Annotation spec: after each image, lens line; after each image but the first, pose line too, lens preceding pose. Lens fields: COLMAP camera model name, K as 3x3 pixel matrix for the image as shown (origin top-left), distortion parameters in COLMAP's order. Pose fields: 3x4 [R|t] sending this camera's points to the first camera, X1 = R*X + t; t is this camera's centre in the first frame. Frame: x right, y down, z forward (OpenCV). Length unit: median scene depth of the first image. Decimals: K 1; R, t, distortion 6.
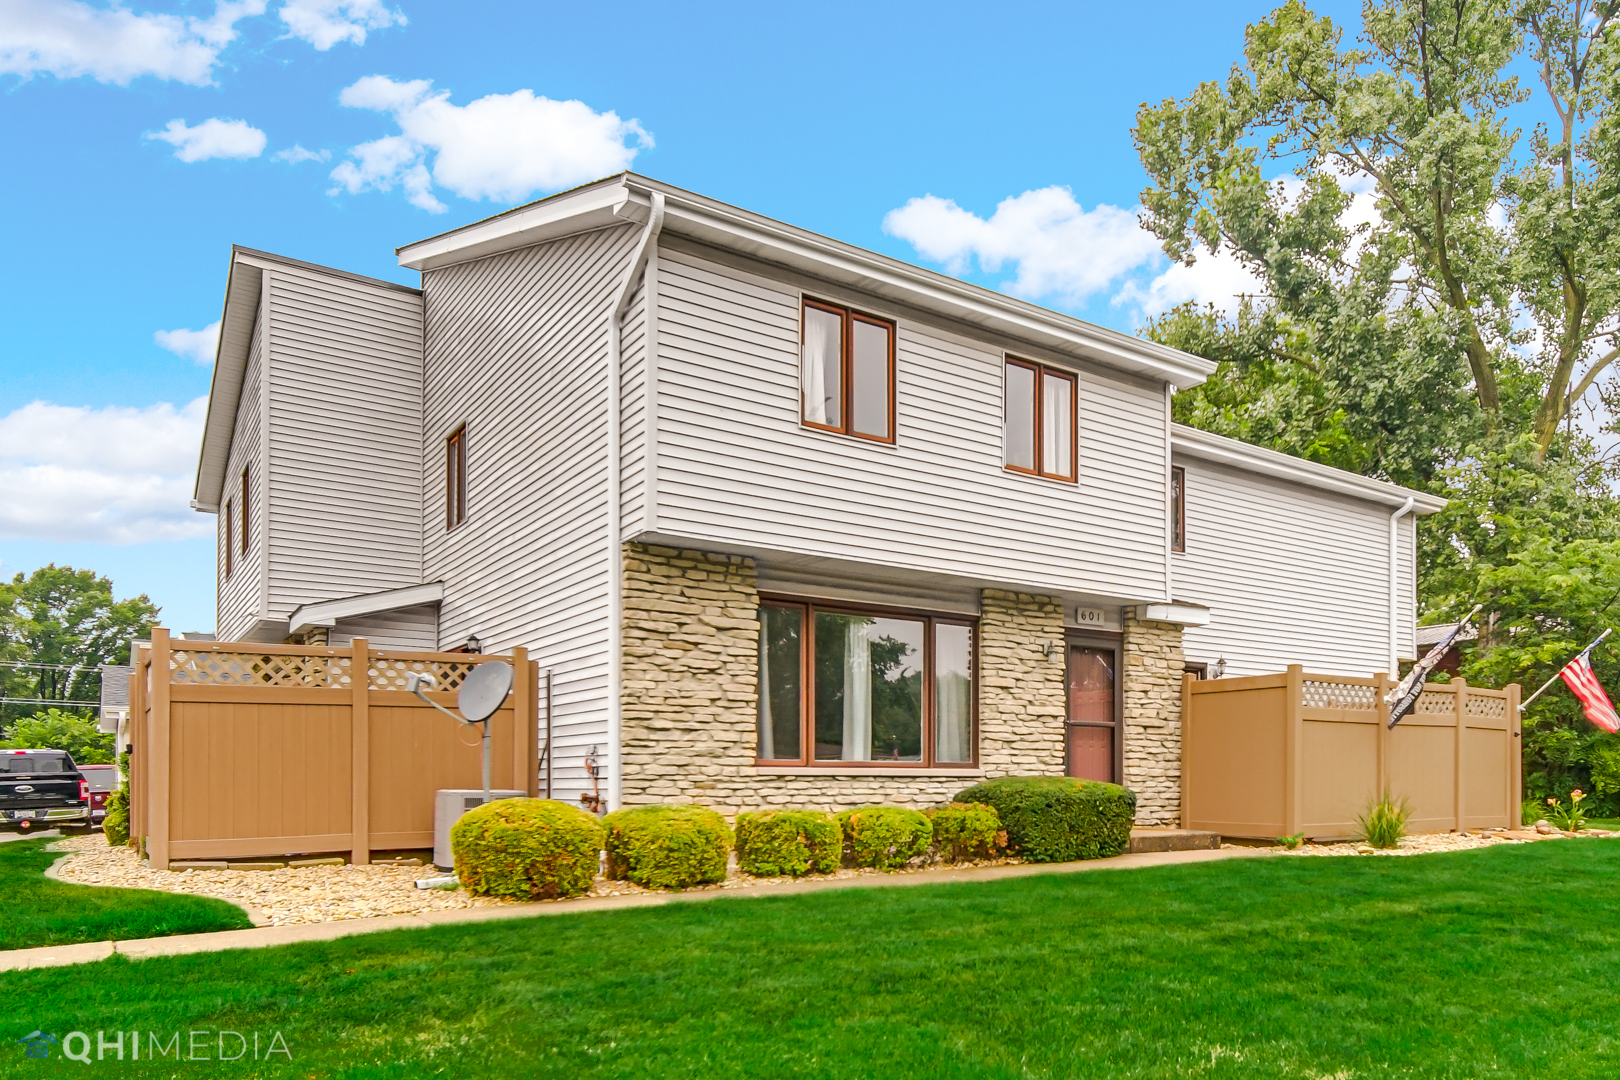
lens RADIAL K [[852.4, 0, 810.1], [0, 852.4, 547.3], [0, 0, 1]] dist [0.012429, -0.000287]
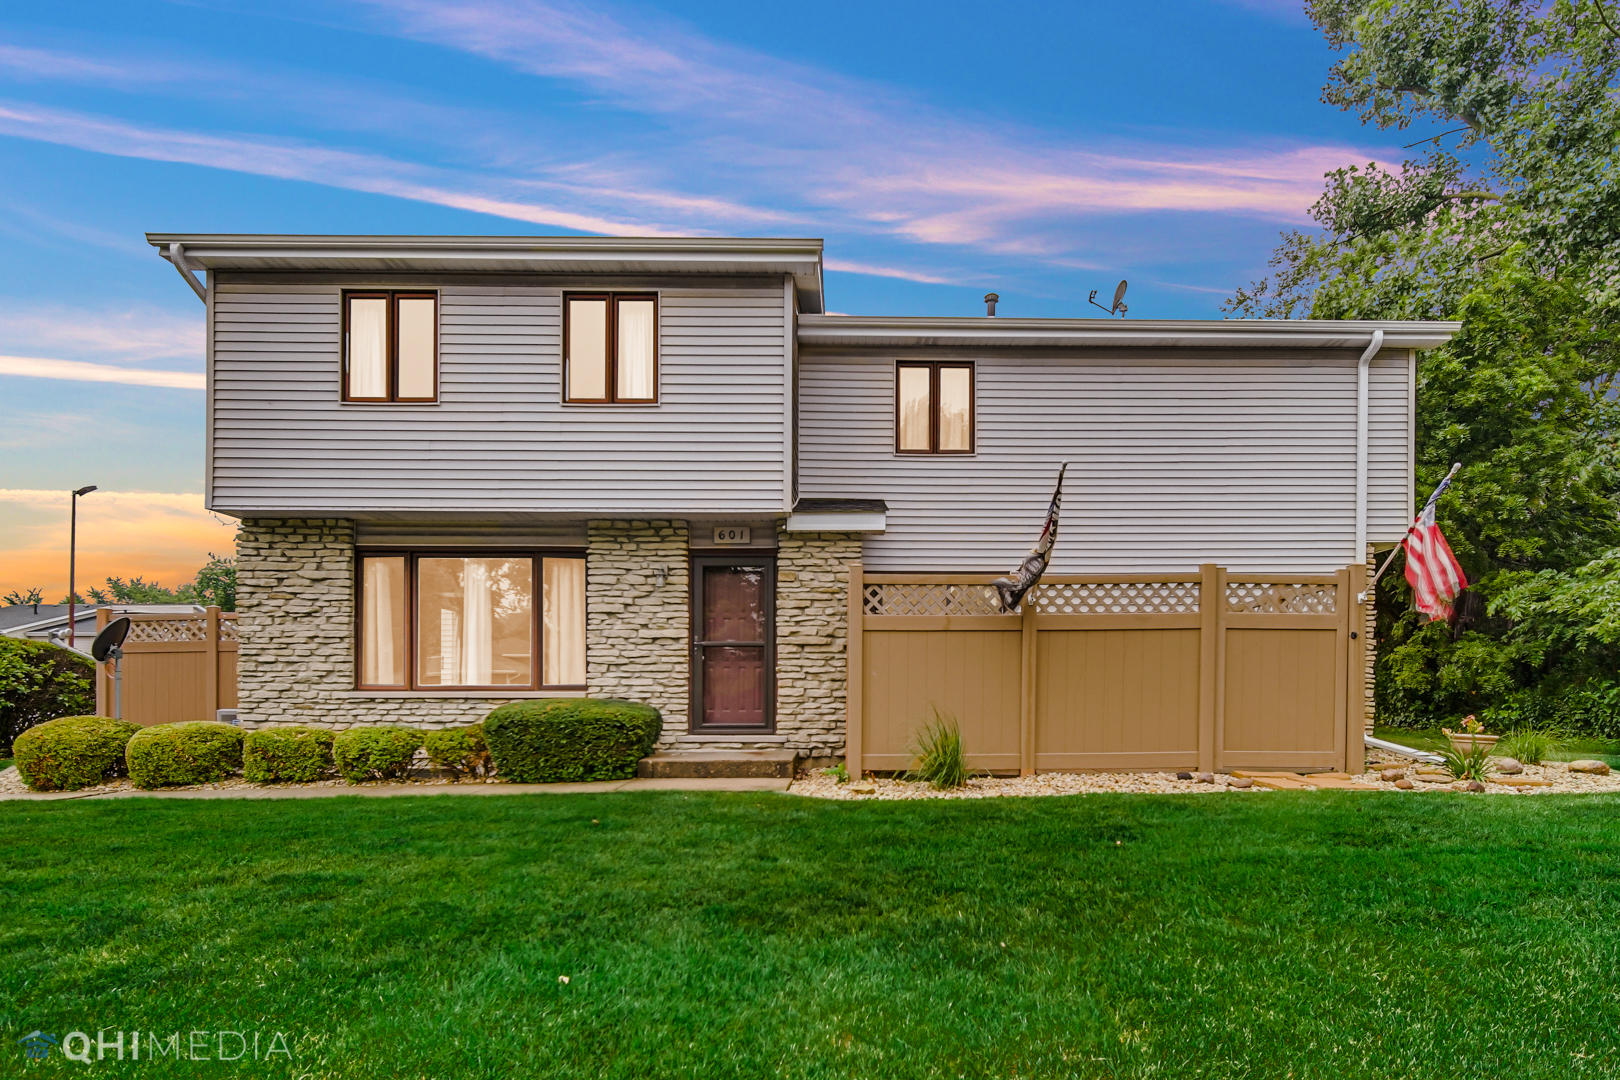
lens RADIAL K [[644.9, 0, 810.0], [0, 644.9, 548.7], [0, 0, 1]] dist [0.007677, -0.000539]
pose [[0.886351, -0.106512, -0.450597, 0.856446], [0.121531, 0.992578, 0.004434, 0.120077], [0.446780, -0.058691, 0.892717, 0.440923]]
